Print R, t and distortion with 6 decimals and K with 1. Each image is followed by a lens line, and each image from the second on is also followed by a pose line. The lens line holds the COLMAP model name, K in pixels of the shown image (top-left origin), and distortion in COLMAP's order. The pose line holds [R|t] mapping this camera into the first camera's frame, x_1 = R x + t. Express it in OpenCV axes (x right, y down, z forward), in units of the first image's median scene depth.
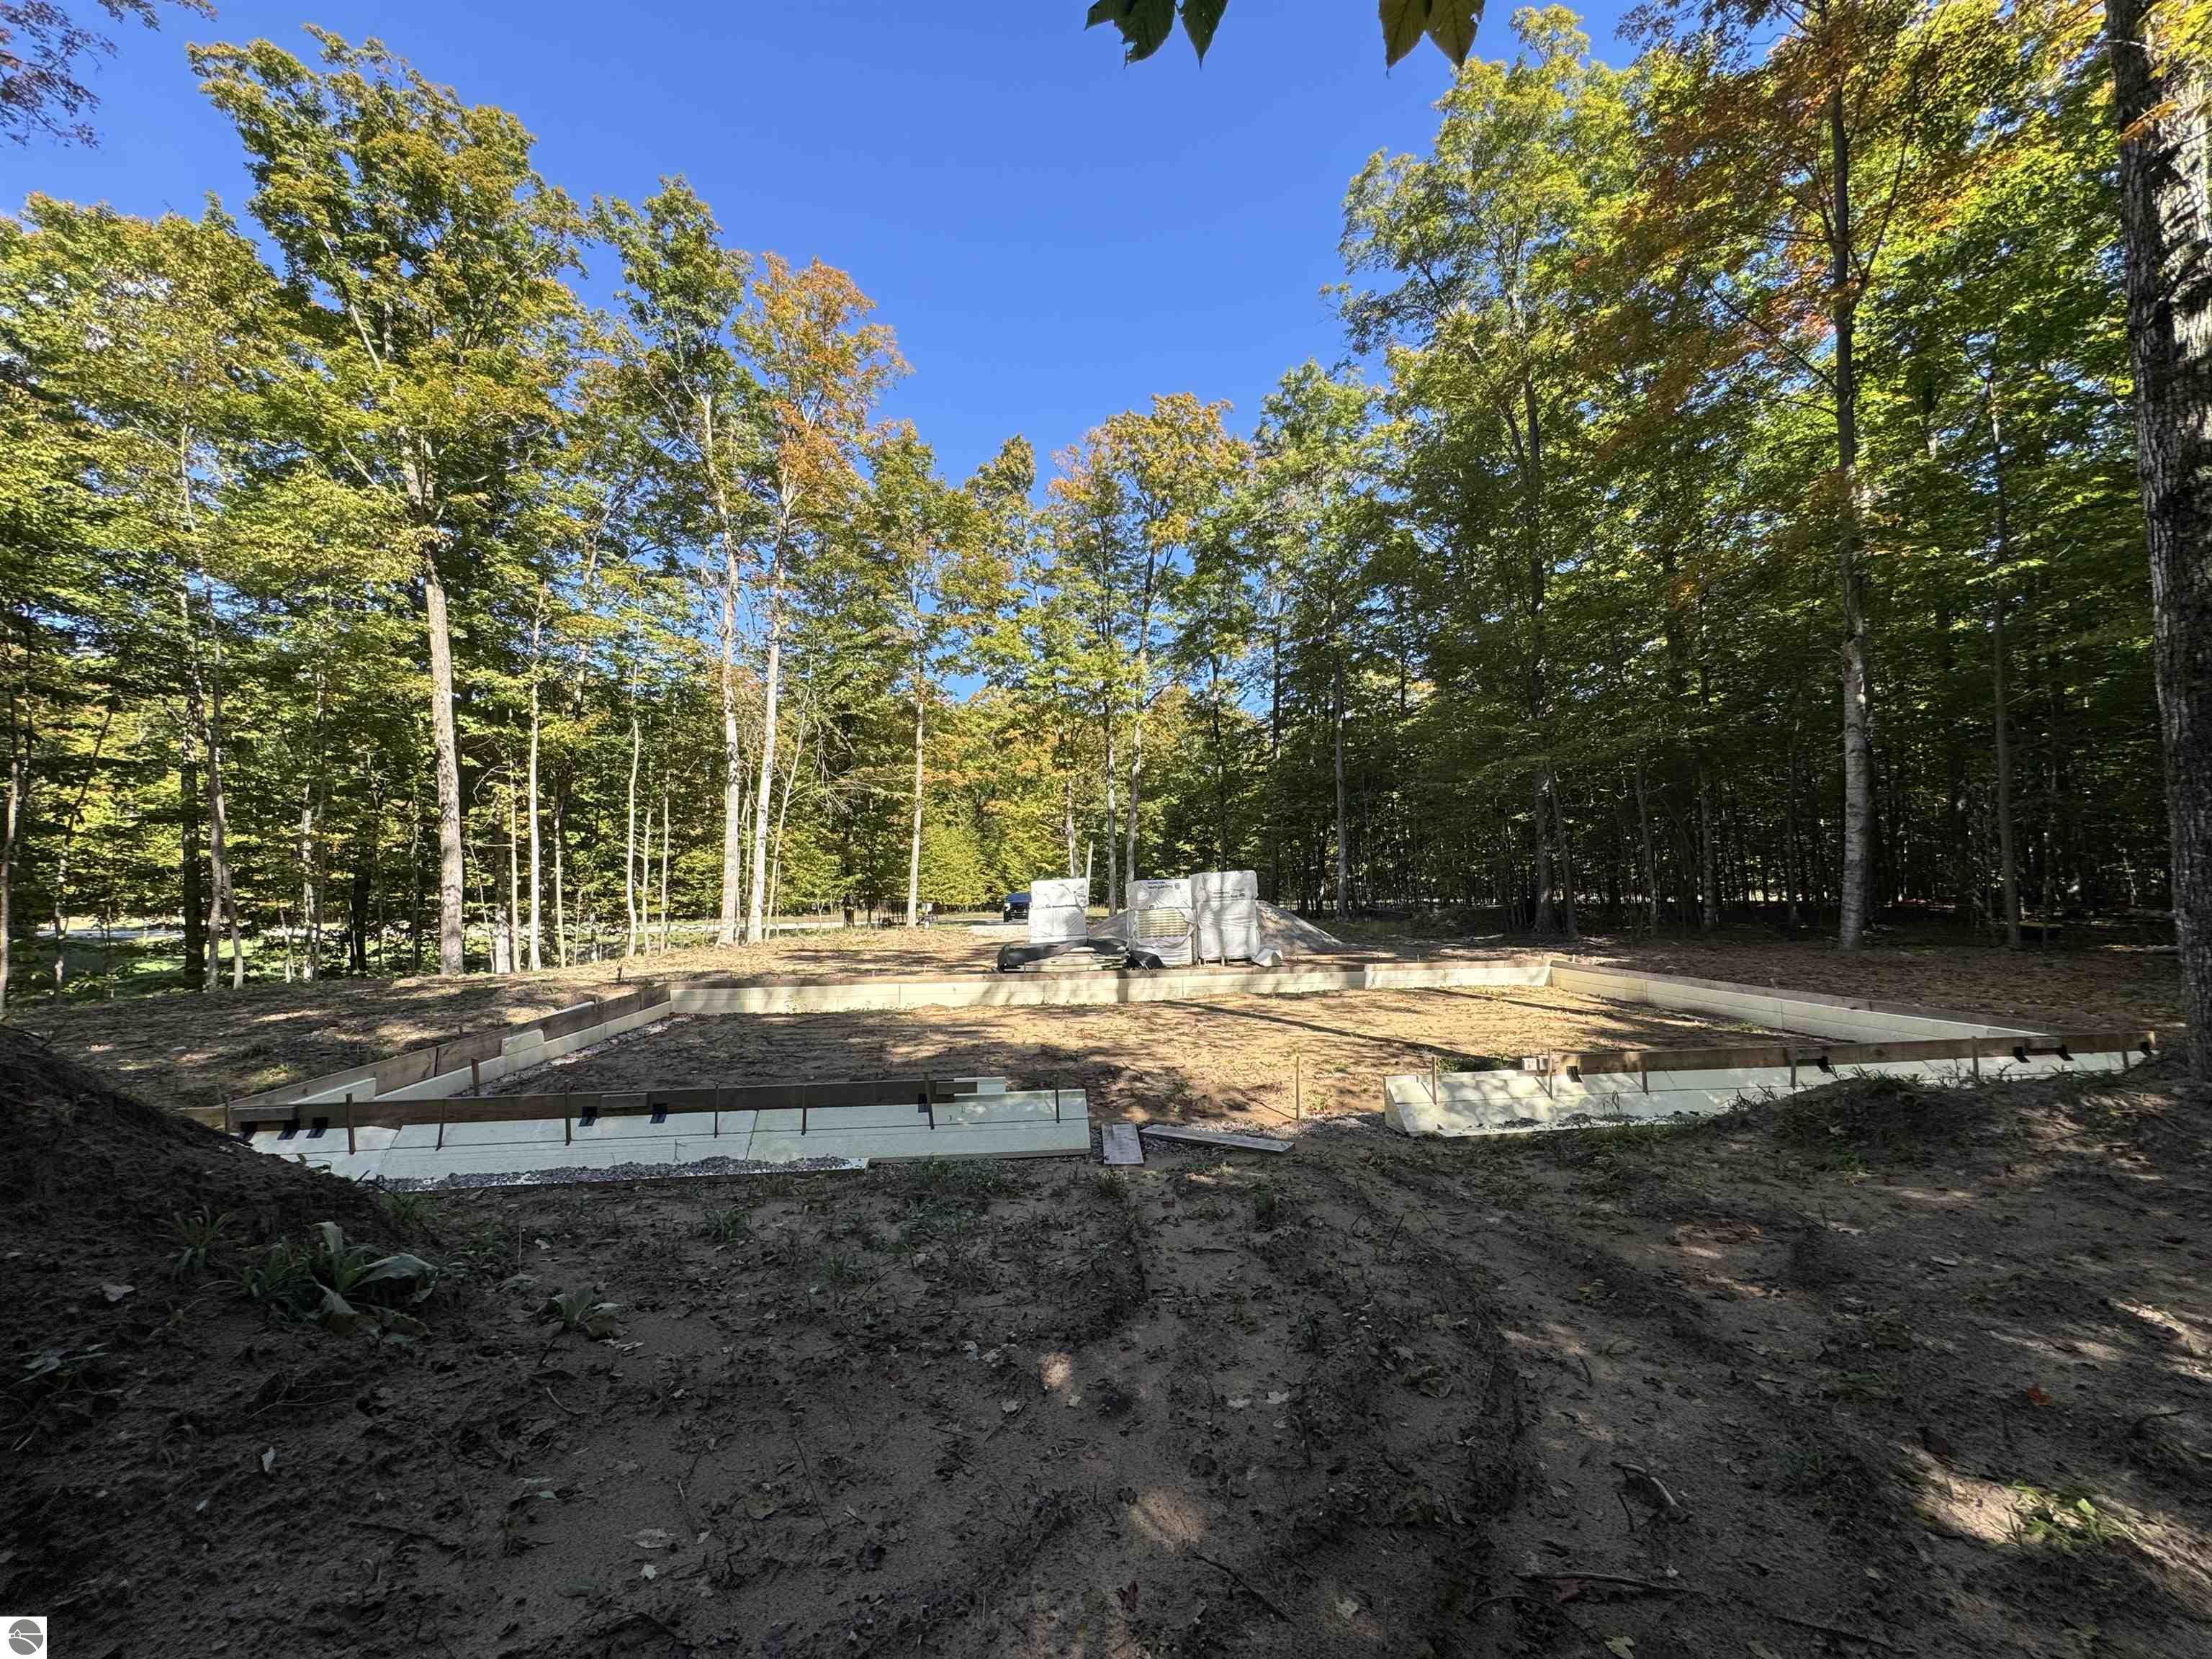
lens RADIAL K [[883.5, 0, 1106.0], [0, 883.5, 829.5], [0, 0, 1]] dist [-0.000371, -0.000322]
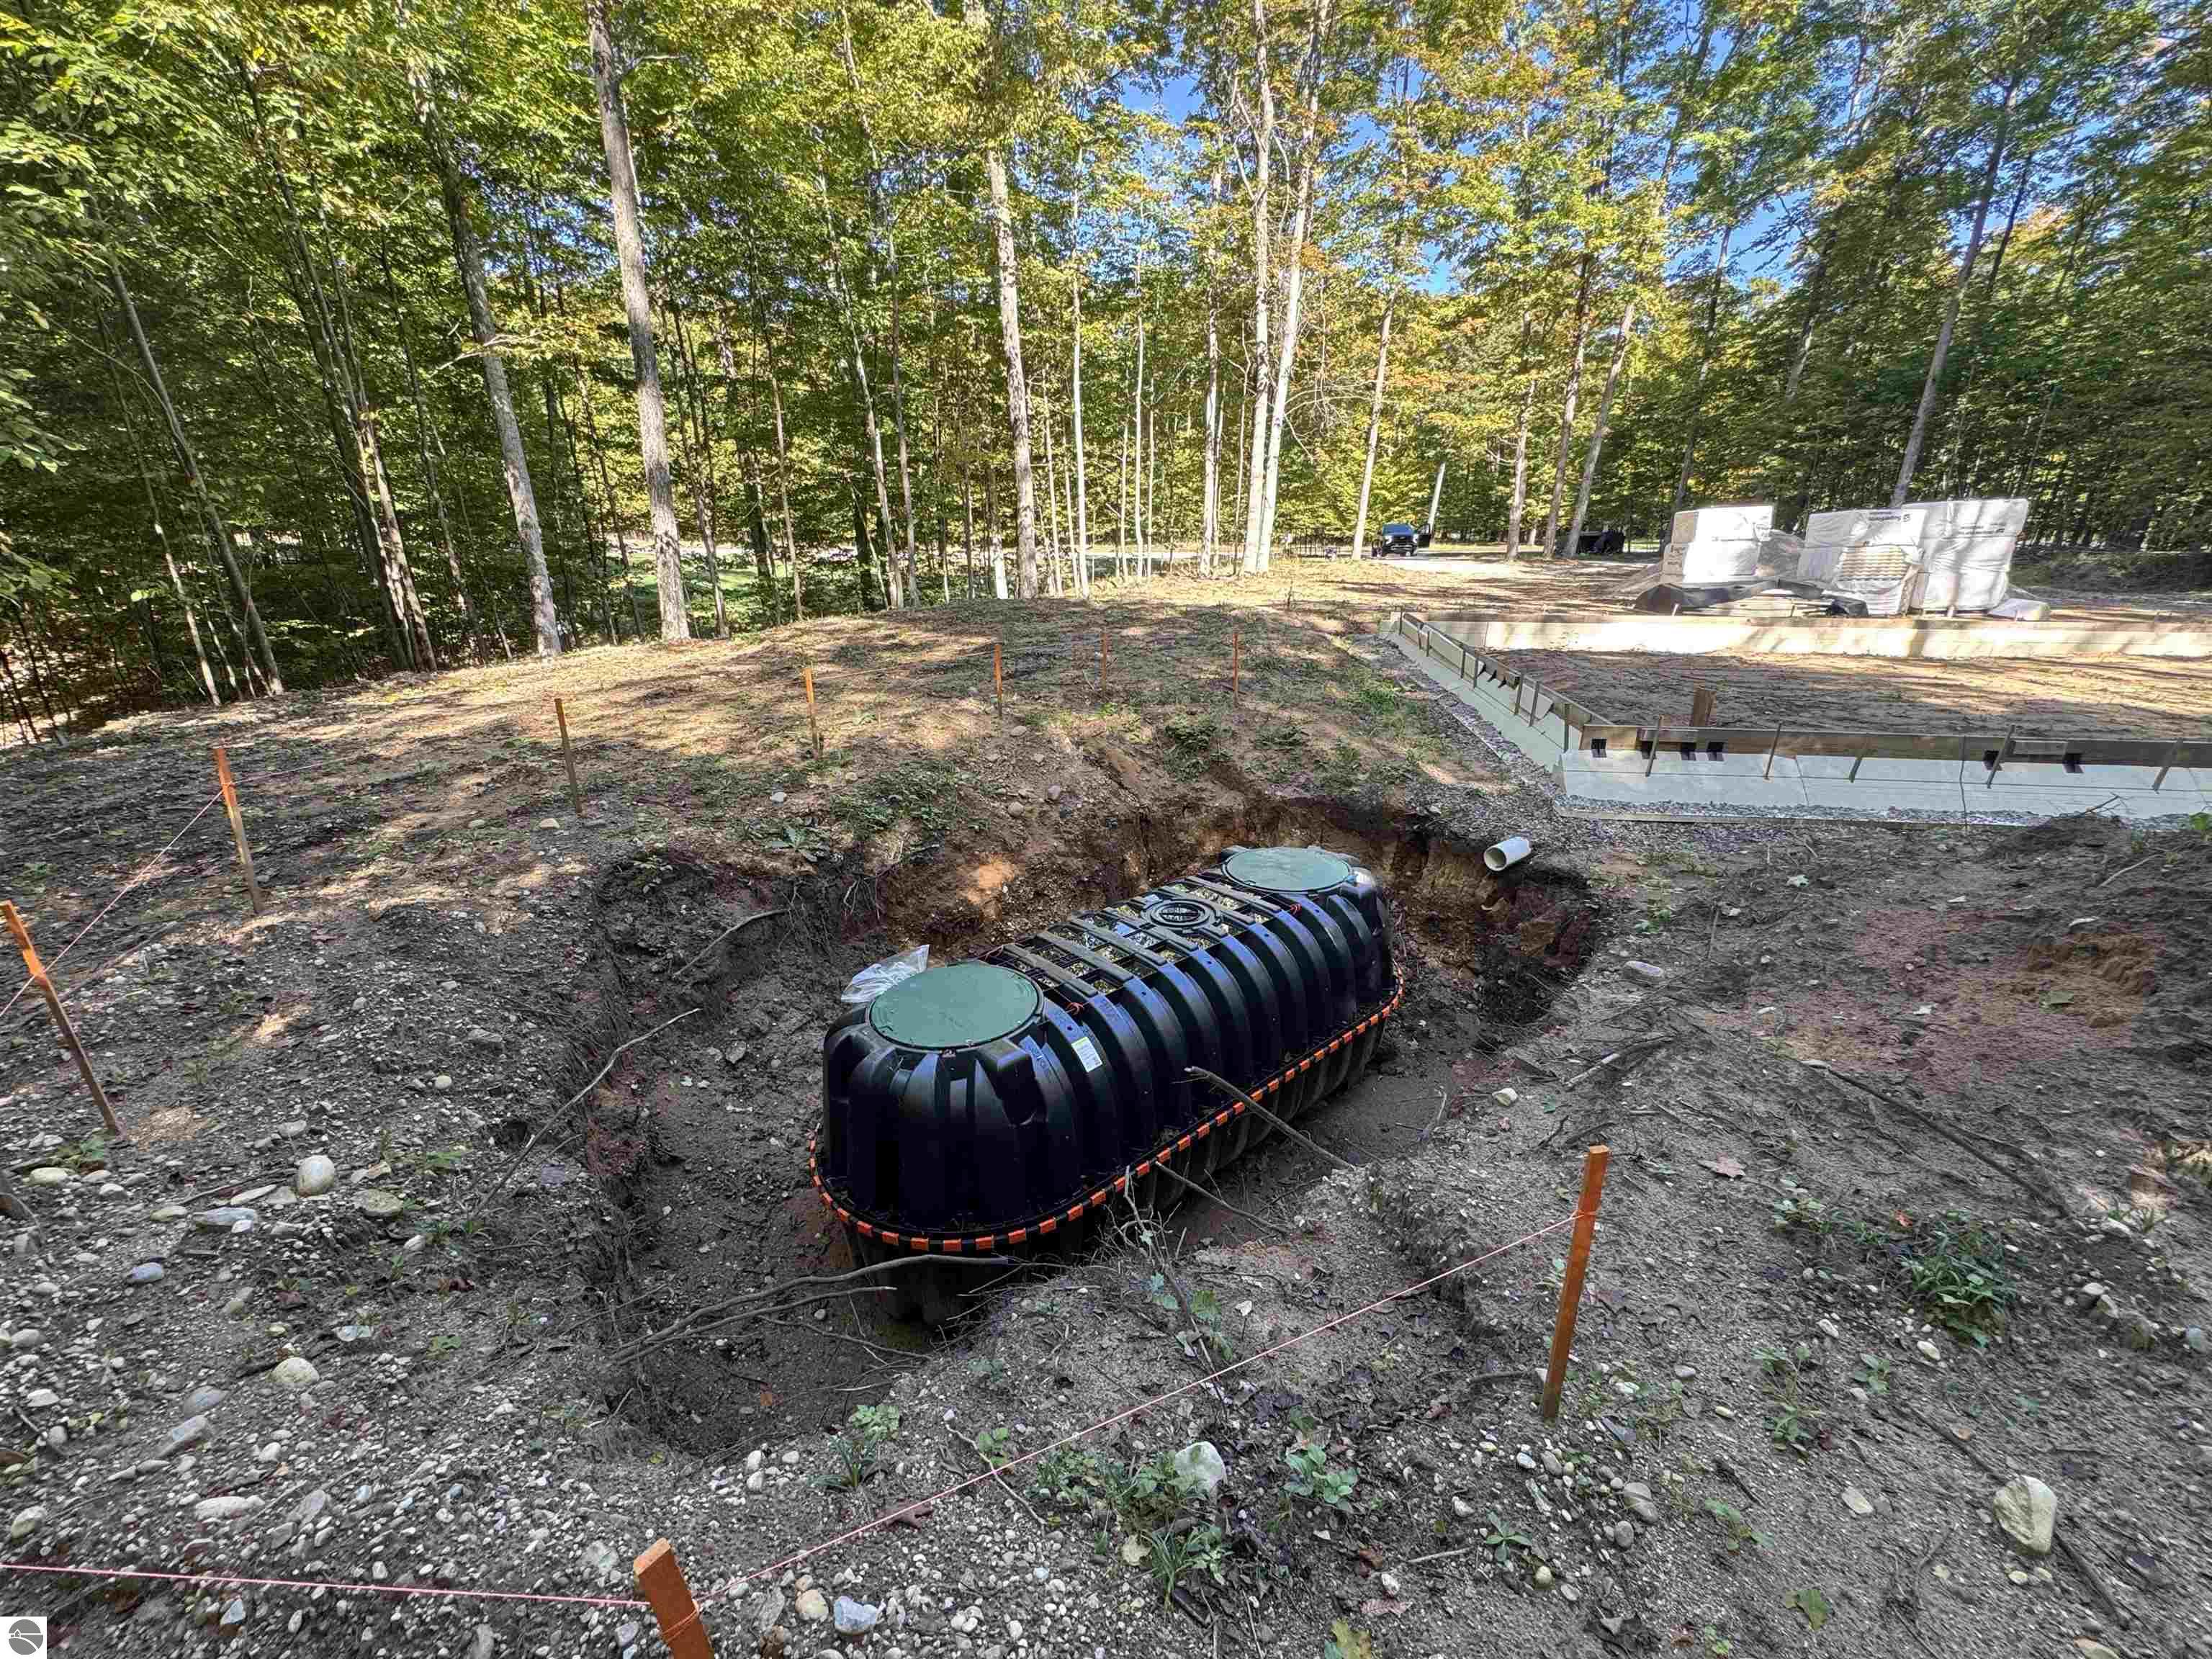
lens RADIAL K [[883.5, 0, 1106.0], [0, 883.5, 829.5], [0, 0, 1]] dist [-0.000371, -0.000322]
pose [[0.967192, 0.098244, -0.234283, -0.425180], [0.001823, 0.919491, 0.393106, 0.006329], [0.254041, -0.380636, 0.889145, -0.037174]]
